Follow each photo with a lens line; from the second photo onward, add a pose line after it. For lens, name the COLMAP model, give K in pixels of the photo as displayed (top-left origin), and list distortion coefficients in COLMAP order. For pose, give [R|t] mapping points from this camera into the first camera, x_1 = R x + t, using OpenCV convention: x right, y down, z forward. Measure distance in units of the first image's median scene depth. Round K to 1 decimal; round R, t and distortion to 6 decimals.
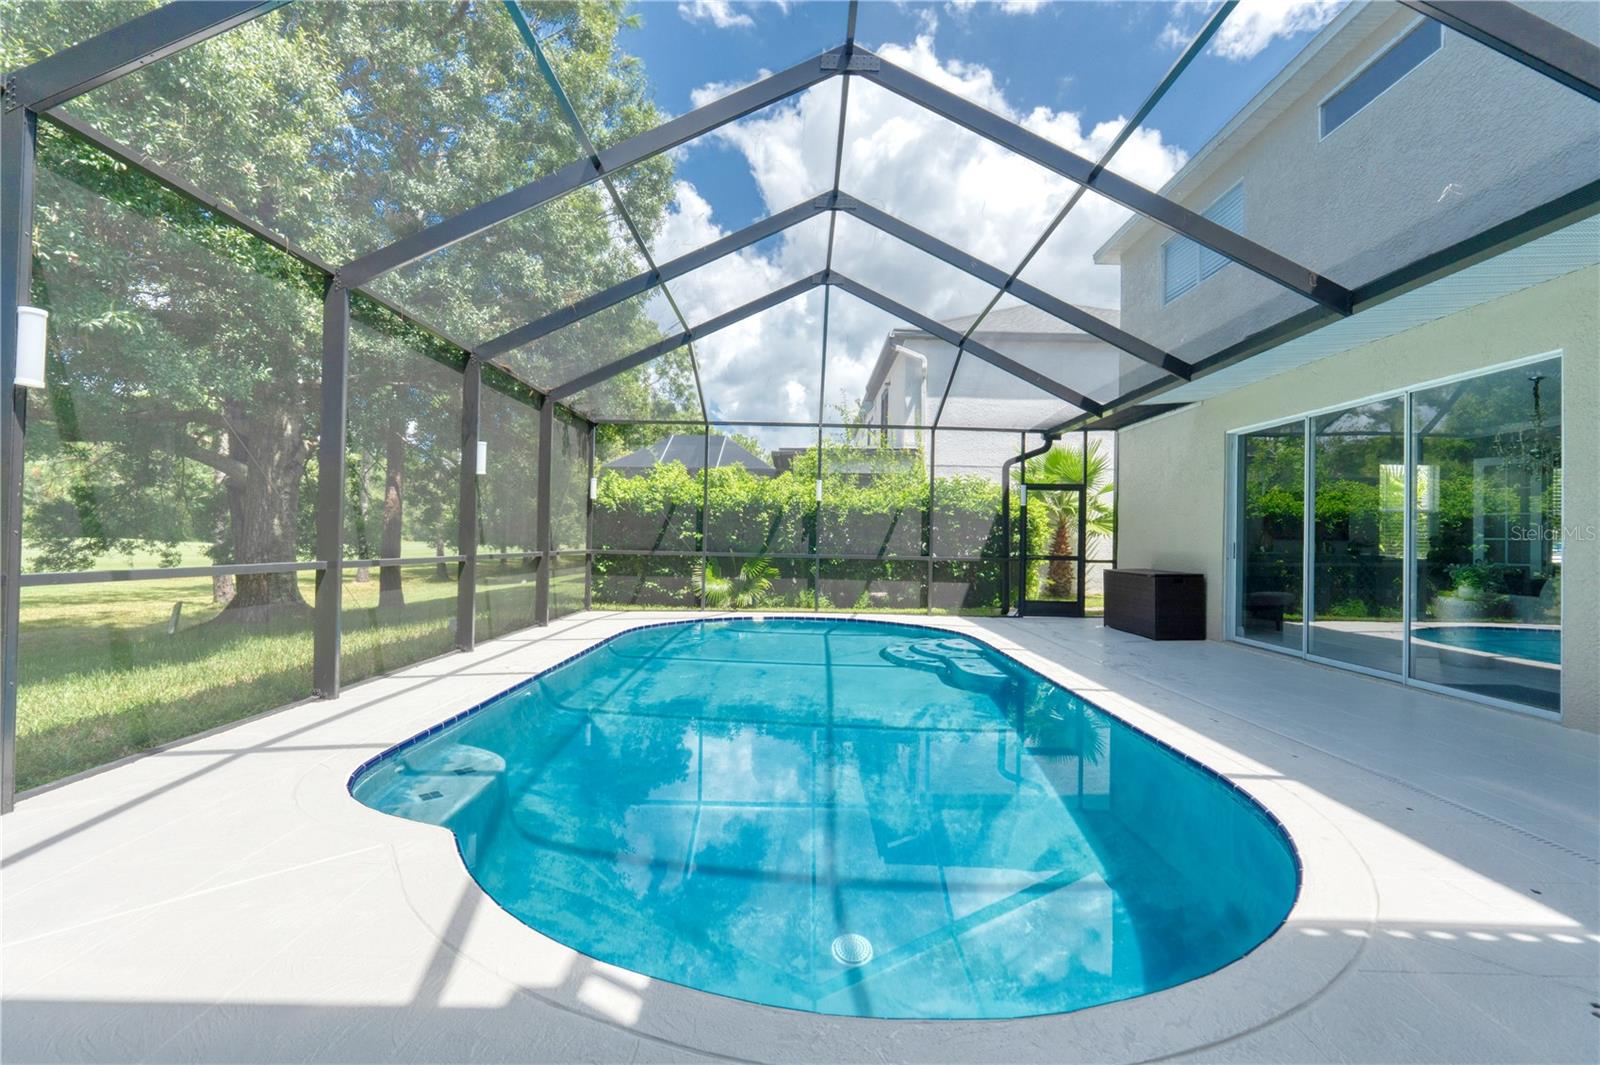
lens RADIAL K [[698.6, 0, 799.9], [0, 698.6, 528.4], [0, 0, 1]] dist [-0.001158, 0.000026]
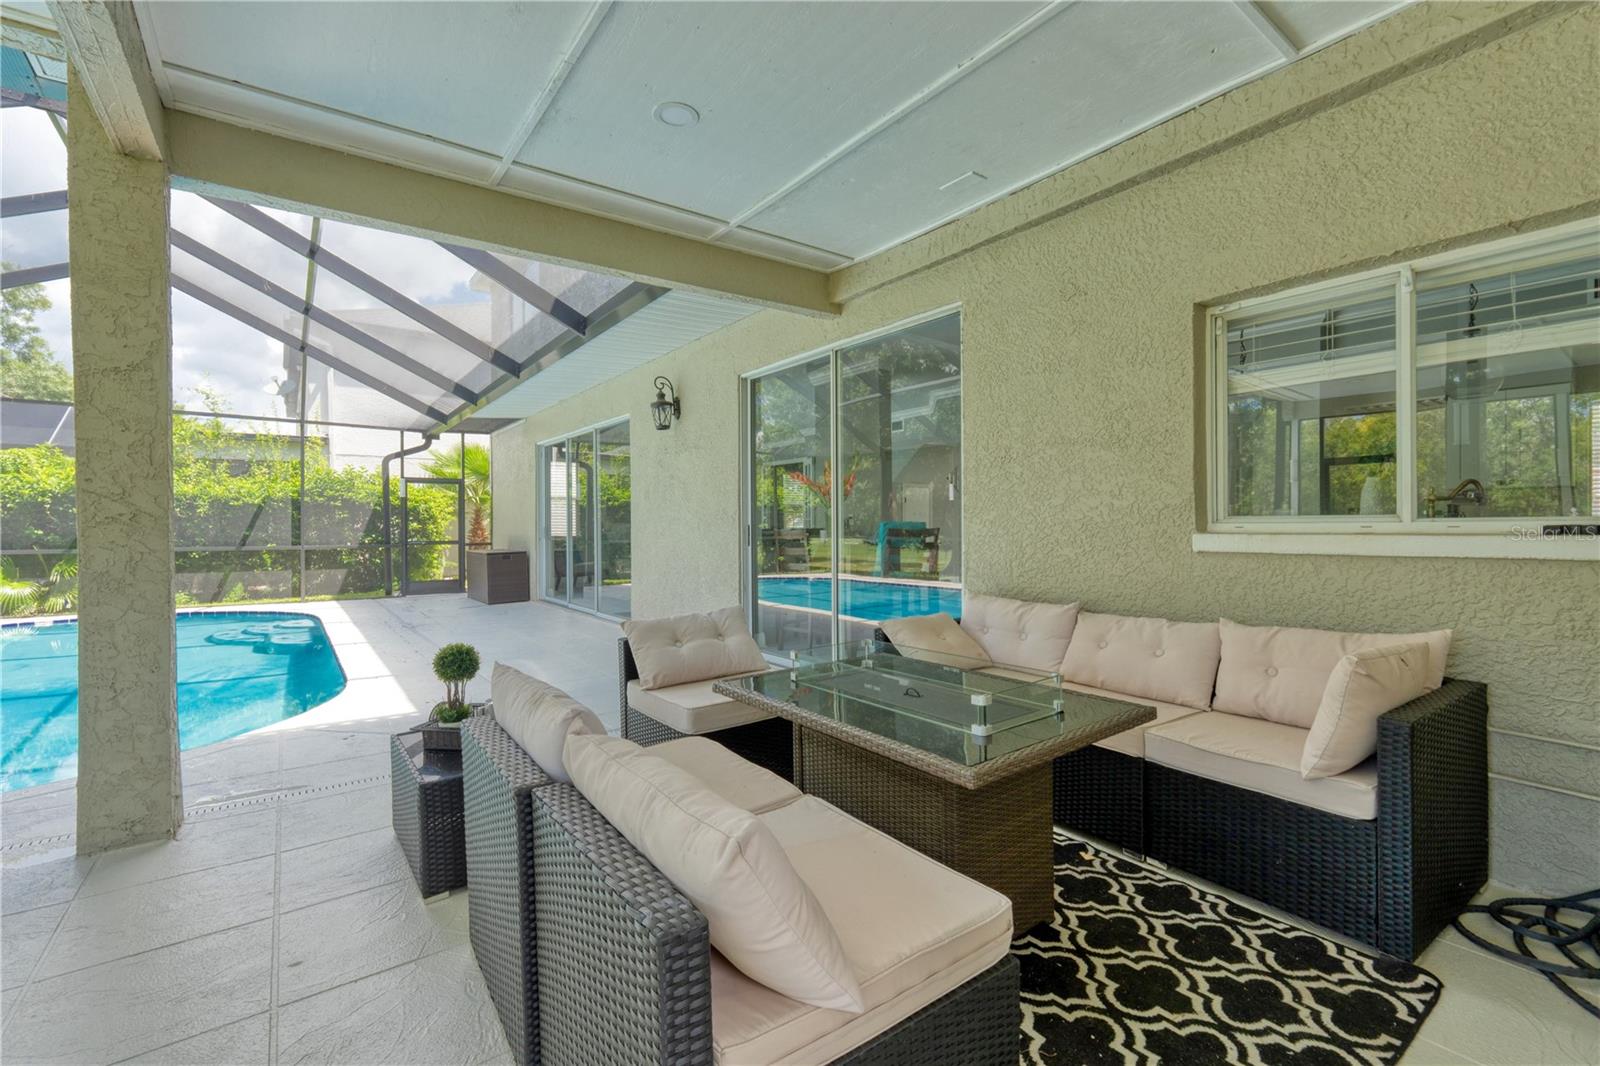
lens RADIAL K [[698.6, 0, 799.9], [0, 698.6, 528.9], [0, 0, 1]] dist [-0.001158, 0.000026]
pose [[0.801890, -0.024405, 0.596974, 0.160803], [0.011843, 0.999618, 0.024957, -0.001866], [-0.597355, -0.012943, 0.801873, -0.274386]]
